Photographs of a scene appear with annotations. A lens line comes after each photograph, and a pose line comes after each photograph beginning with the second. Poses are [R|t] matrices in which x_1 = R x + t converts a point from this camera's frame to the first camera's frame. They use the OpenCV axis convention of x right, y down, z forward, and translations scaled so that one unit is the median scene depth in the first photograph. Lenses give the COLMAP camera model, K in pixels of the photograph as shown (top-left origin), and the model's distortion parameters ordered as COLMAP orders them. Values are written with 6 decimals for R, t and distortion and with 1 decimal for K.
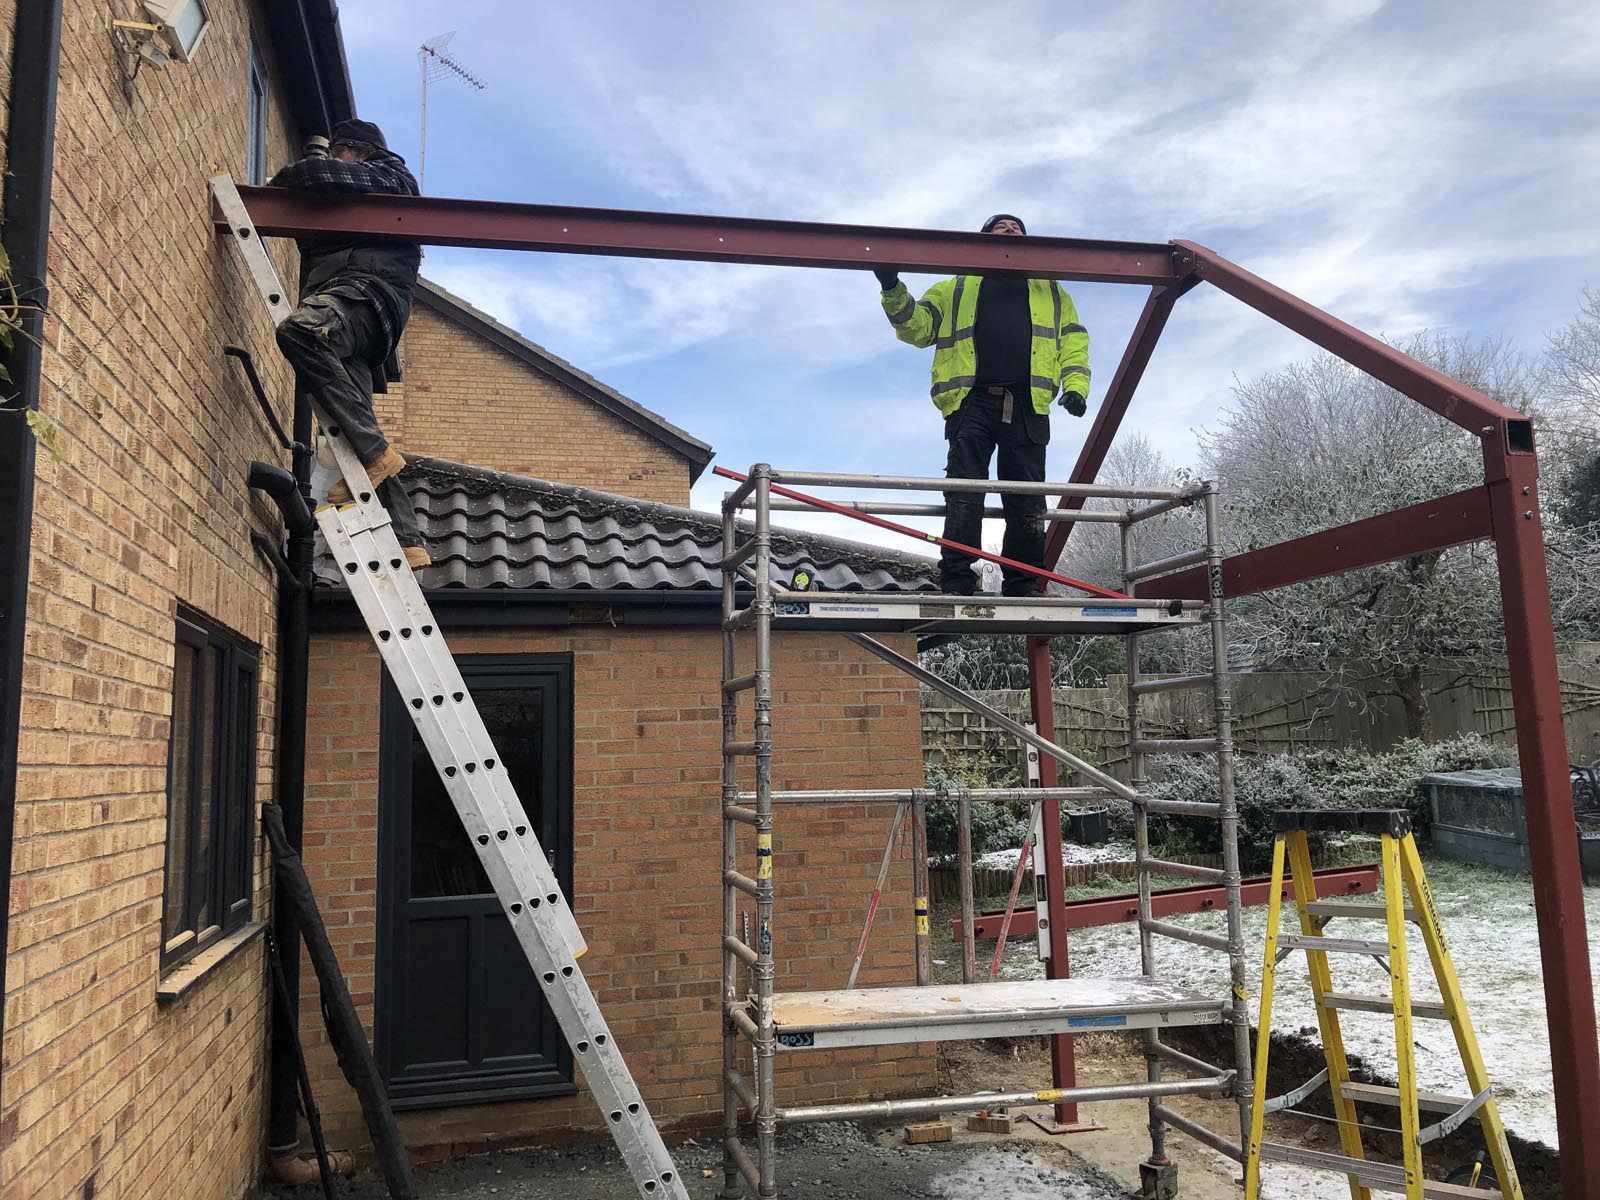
lens RADIAL K [[1314.3, 0, 798.2], [0, 1314.3, 588.6], [0, 0, 1]] dist [0.035924, -0.028492]
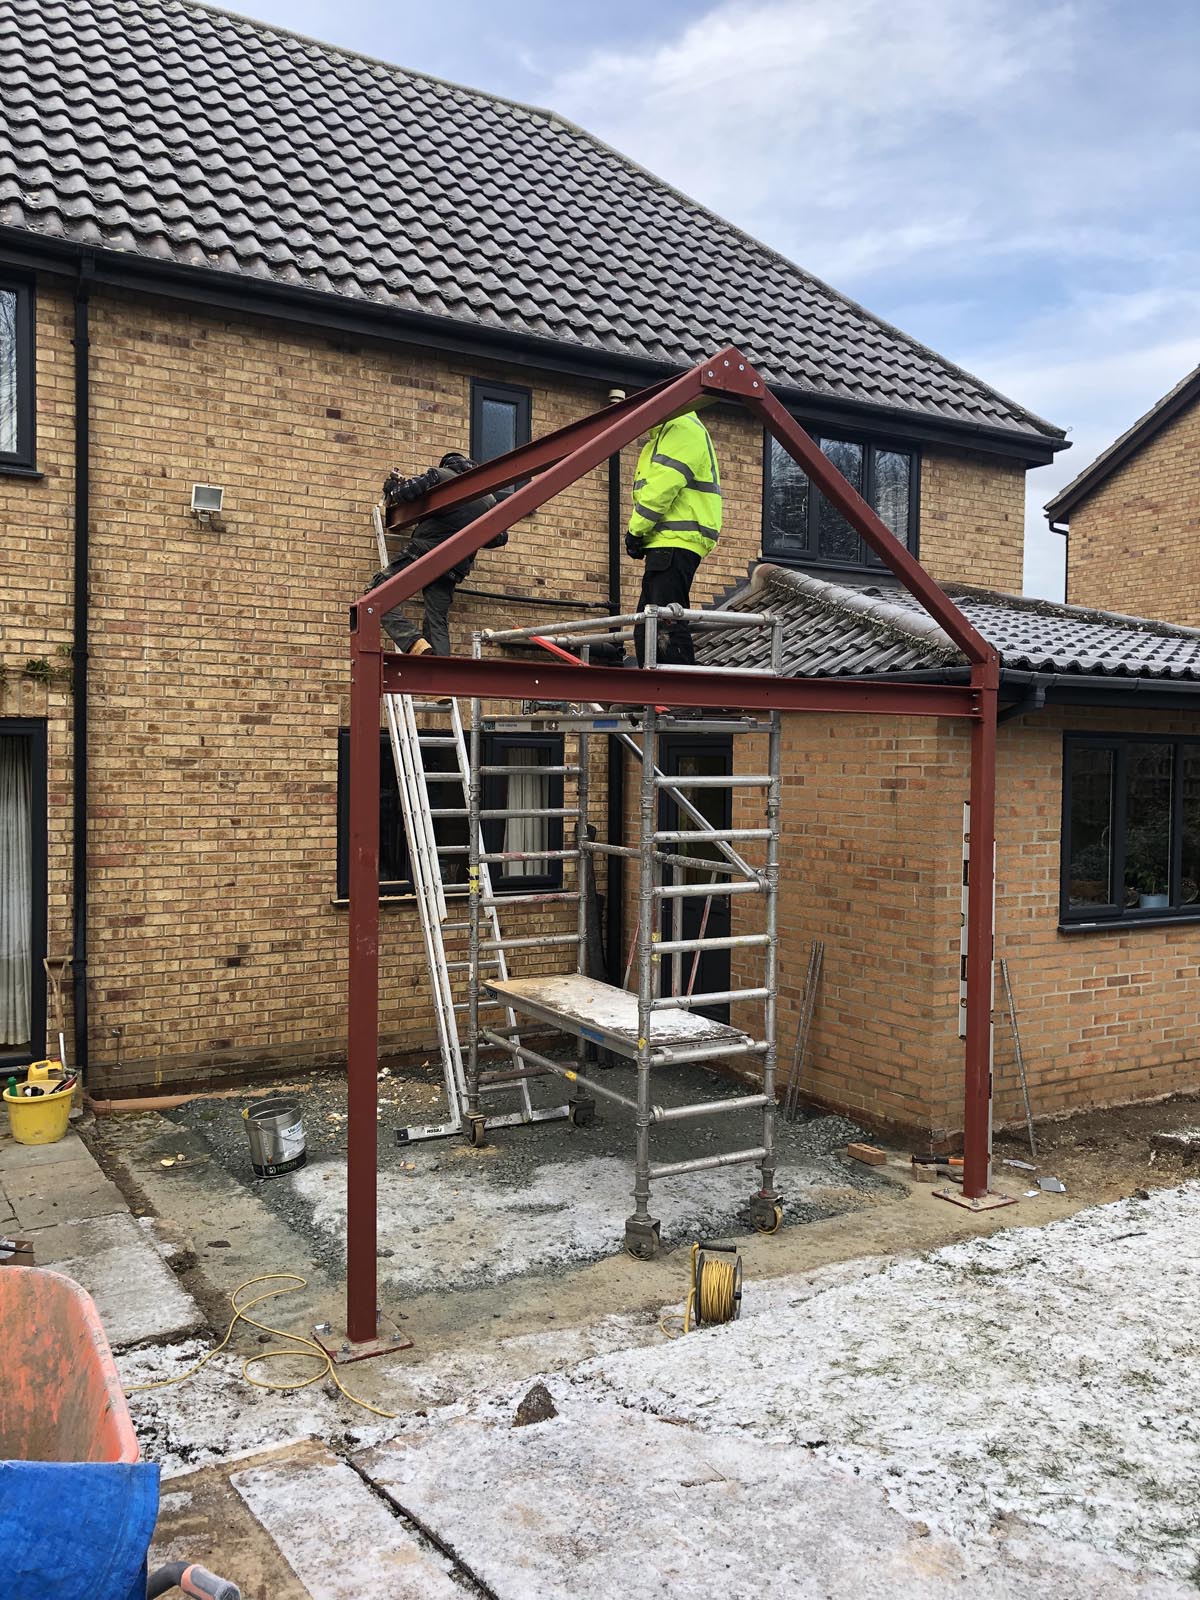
lens RADIAL K [[1314.3, 0, 610.2], [0, 1314.3, 786.9], [0, 0, 1]] dist [0.035924, -0.028492]
pose [[0.299088, 0.053817, -0.952707, 1.143510], [0.104216, 0.990594, 0.088674, -0.028022], [0.948517, -0.125808, 0.290666, 0.515410]]
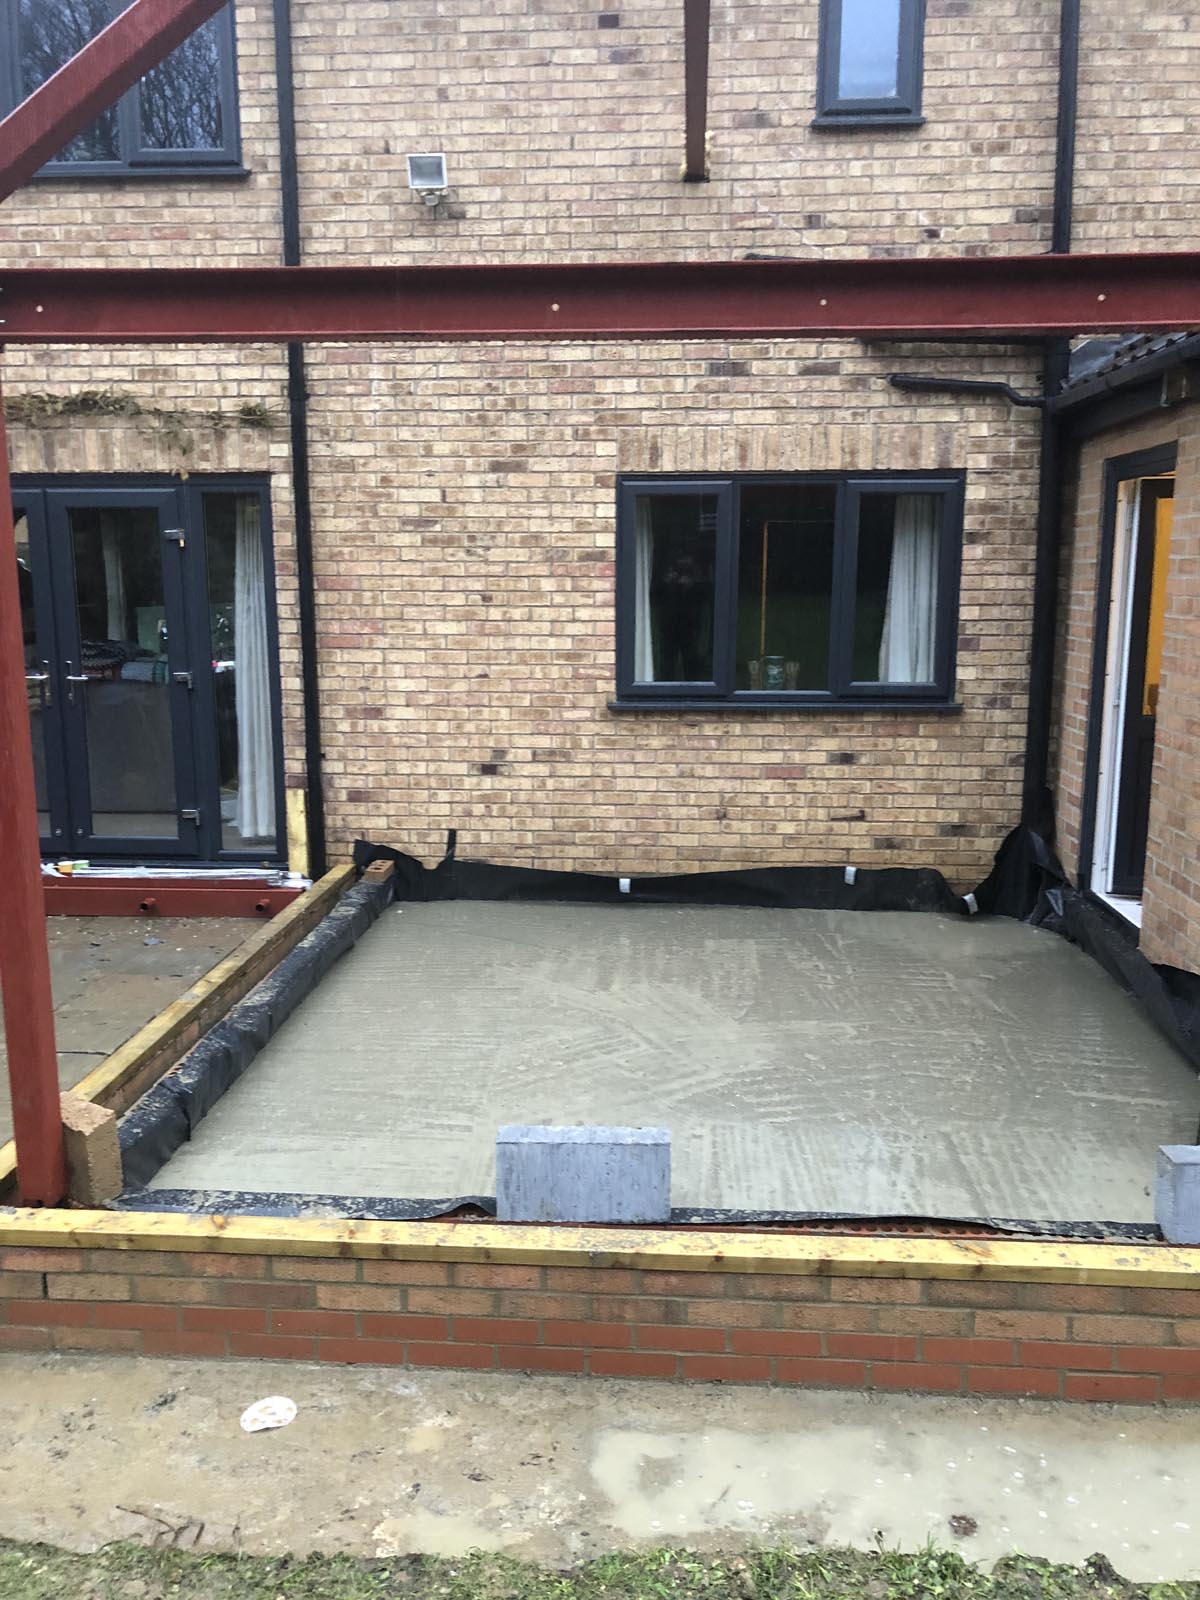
lens RADIAL K [[1314.3, 0, 601.1], [0, 1314.3, 820.9], [0, 0, 1]] dist [0.035924, -0.028492]
pose [[-0.316105, 0.208850, -0.925451, 0.758015], [0.134967, 0.975447, 0.174032, 0.092810], [0.939075, -0.069893, -0.336531, 0.993846]]
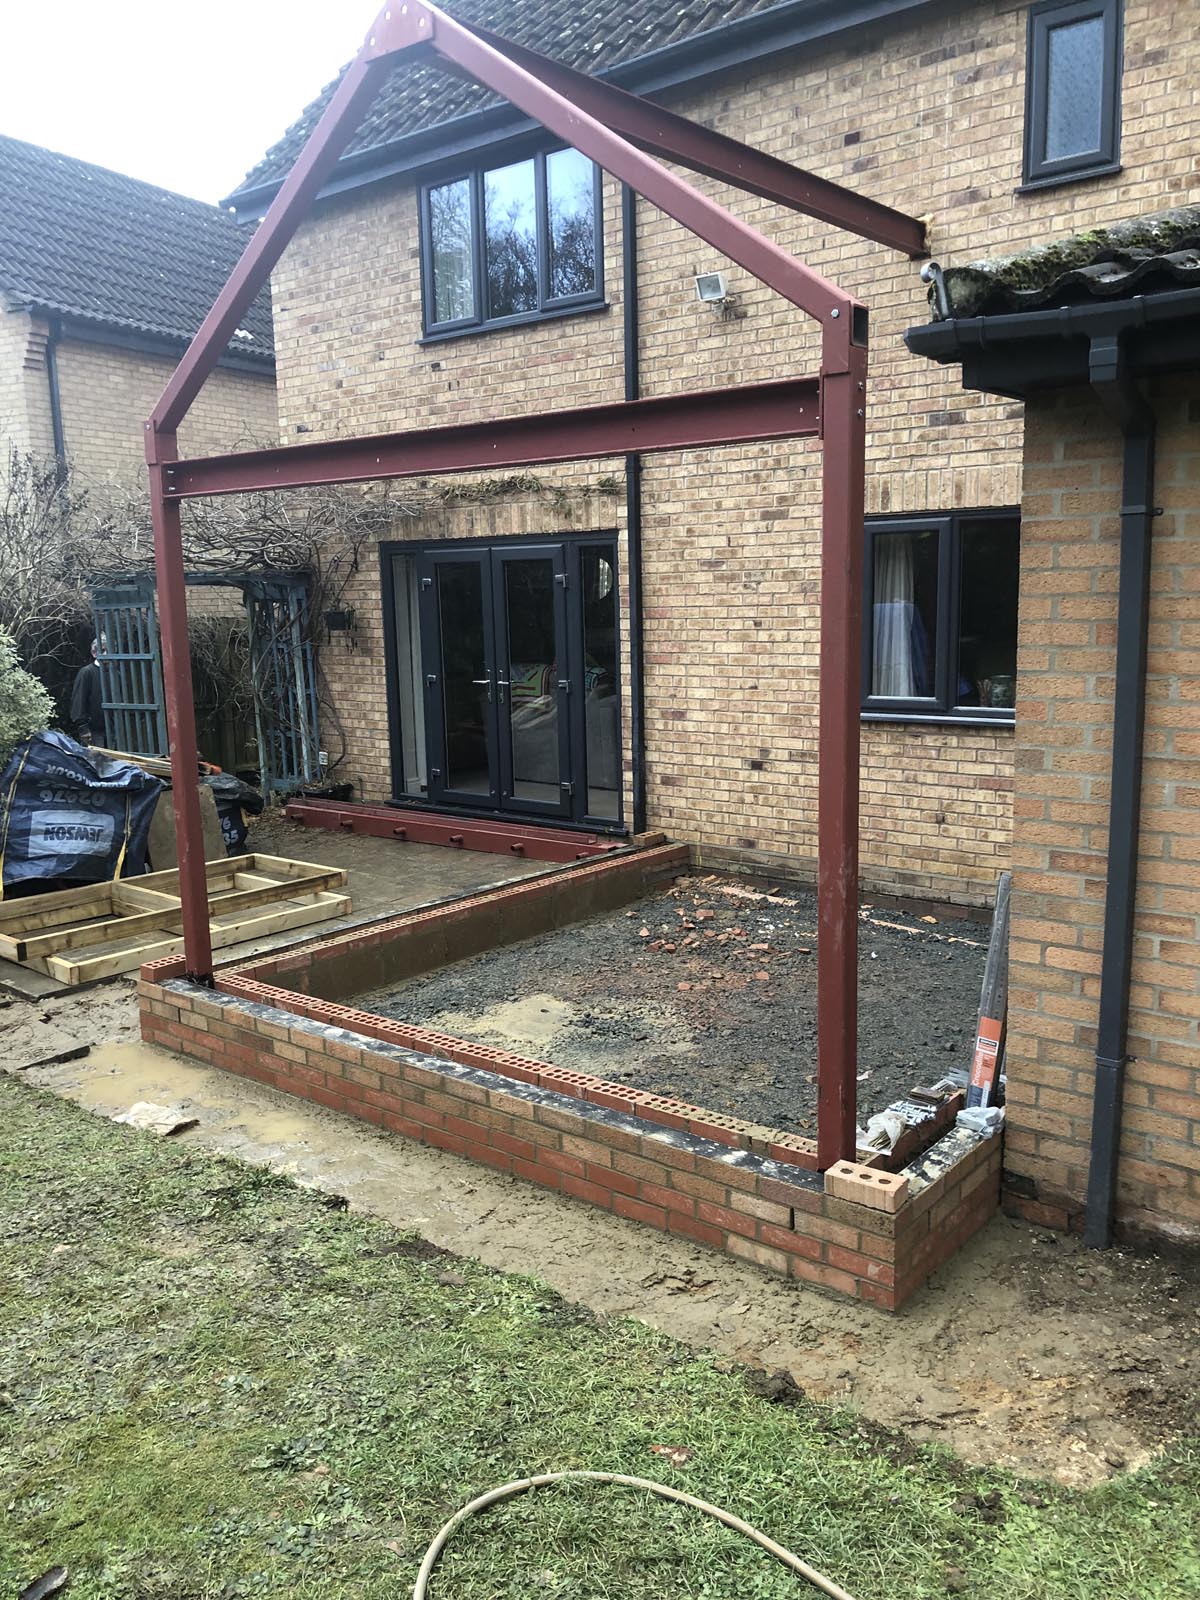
lens RADIAL K [[1314.3, 0, 590.0], [0, 1314.3, 795.1], [0, 0, 1]] dist [0.035924, -0.028492]
pose [[-0.805650, 0.144748, -0.574436, 0.652368], [0.127870, 0.989321, 0.069953, 0.147462], [0.578427, -0.017096, -0.815555, 1.535874]]
